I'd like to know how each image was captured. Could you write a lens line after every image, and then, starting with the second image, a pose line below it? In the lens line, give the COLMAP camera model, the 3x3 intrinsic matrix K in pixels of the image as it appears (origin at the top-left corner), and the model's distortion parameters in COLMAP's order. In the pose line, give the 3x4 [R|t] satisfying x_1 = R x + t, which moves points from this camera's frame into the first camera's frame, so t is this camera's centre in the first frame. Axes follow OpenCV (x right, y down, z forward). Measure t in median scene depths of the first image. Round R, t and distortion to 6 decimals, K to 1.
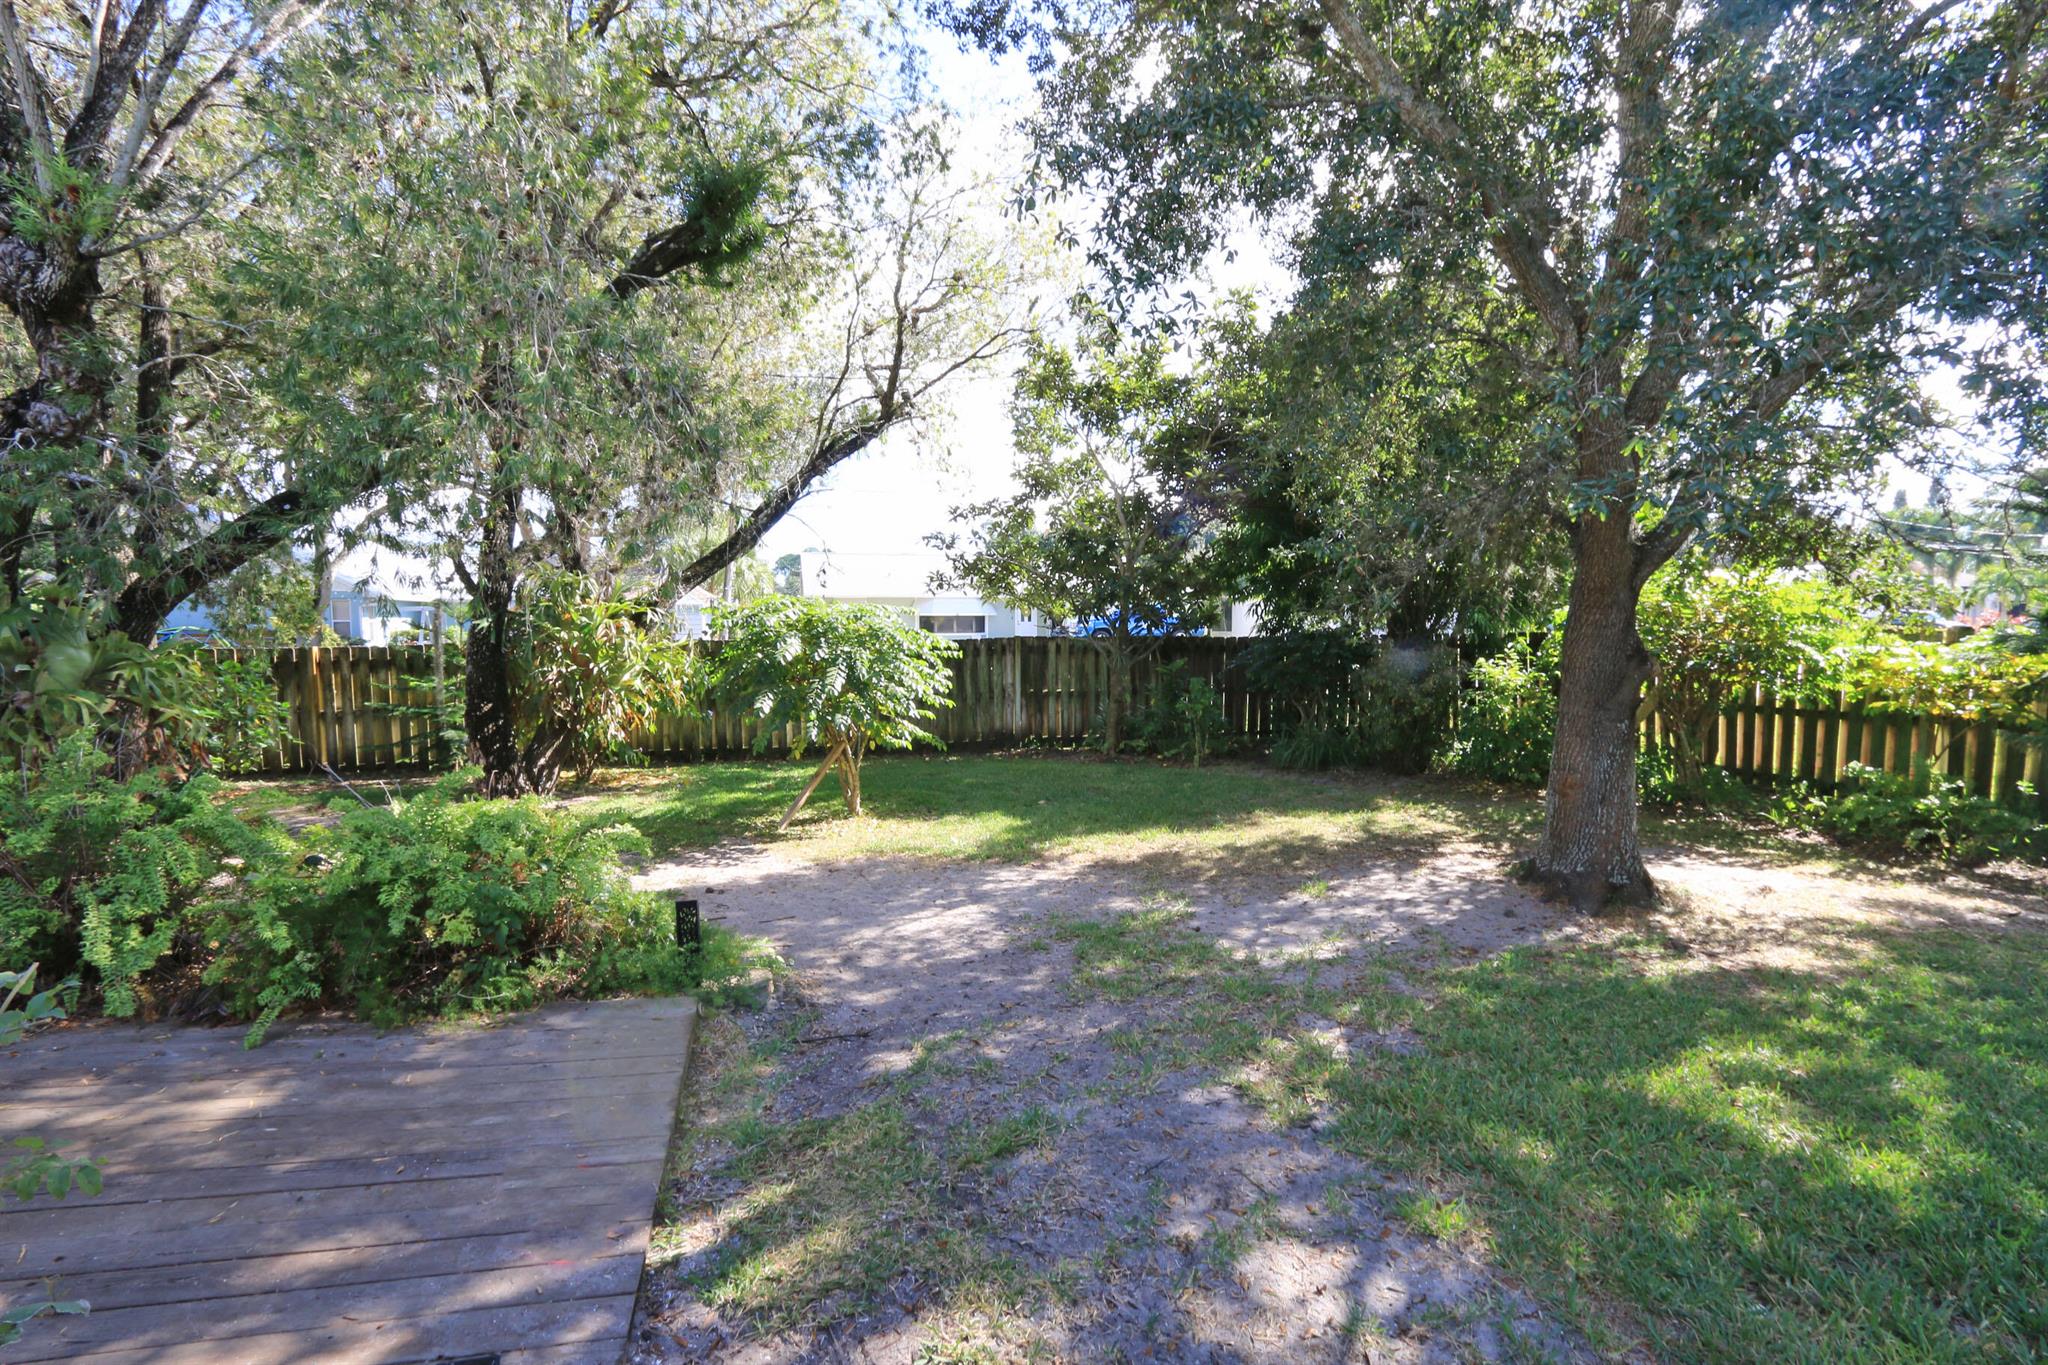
lens RADIAL K [[946.8, 0, 1031.3], [0, 946.8, 685.4], [0, 0, 1]] dist [-0.020077, 0.003524]
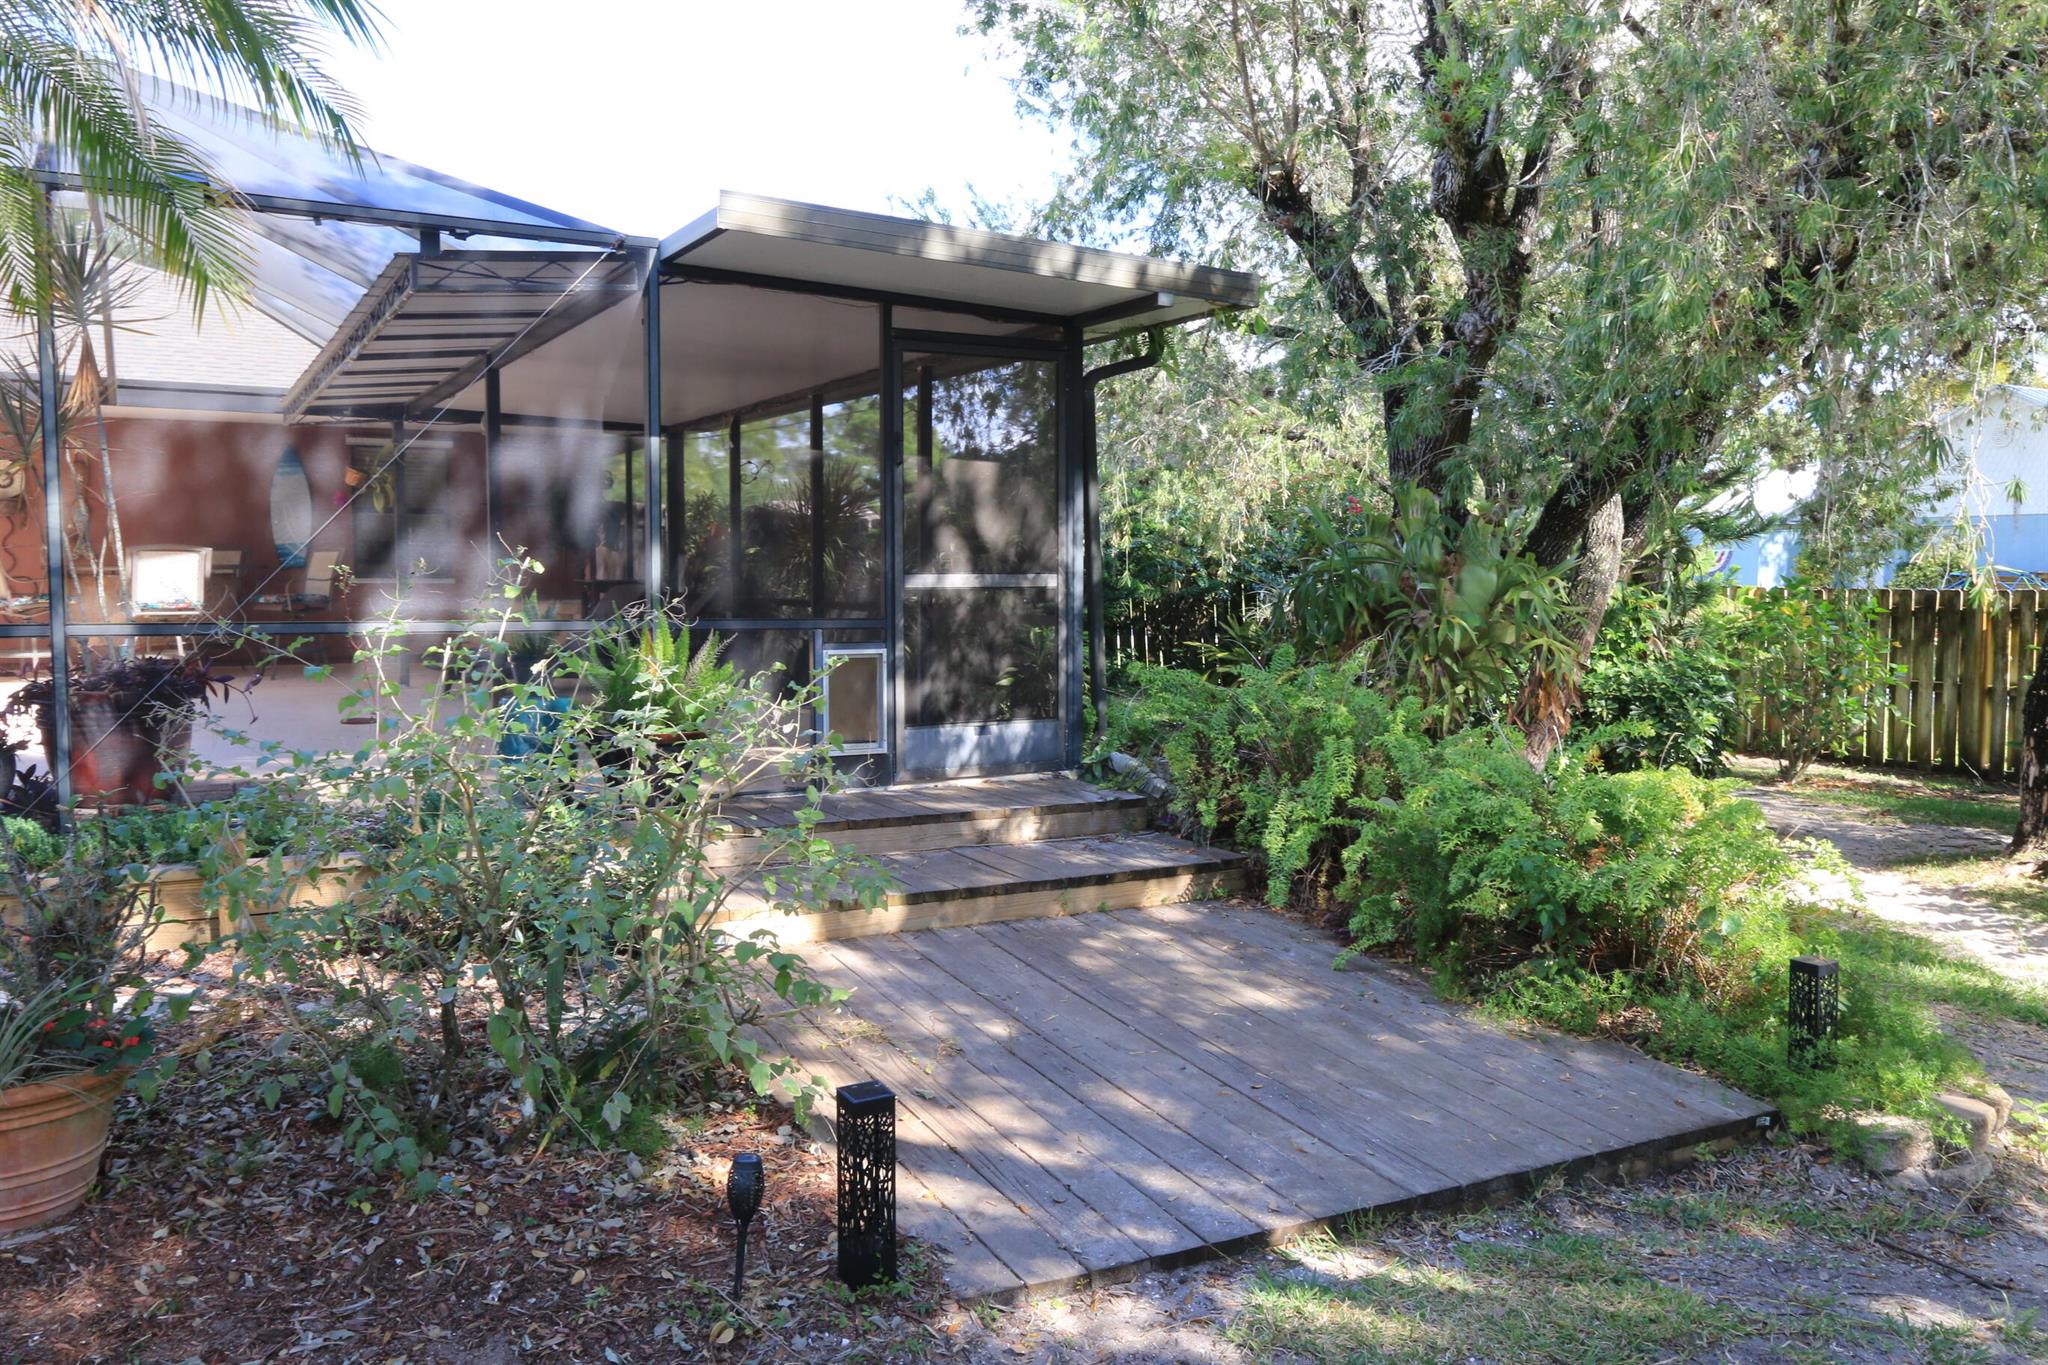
lens RADIAL K [[1576.4, 0, 1019.7], [0, 1576.4, 681.9], [0, 0, 1]] dist [-0.014617, 0.000394]
pose [[0.227279, 0.074487, -0.970977, 0.720540], [-0.068453, 0.995826, 0.060370, 0.019861], [0.971421, 0.052745, 0.231429, 0.324733]]
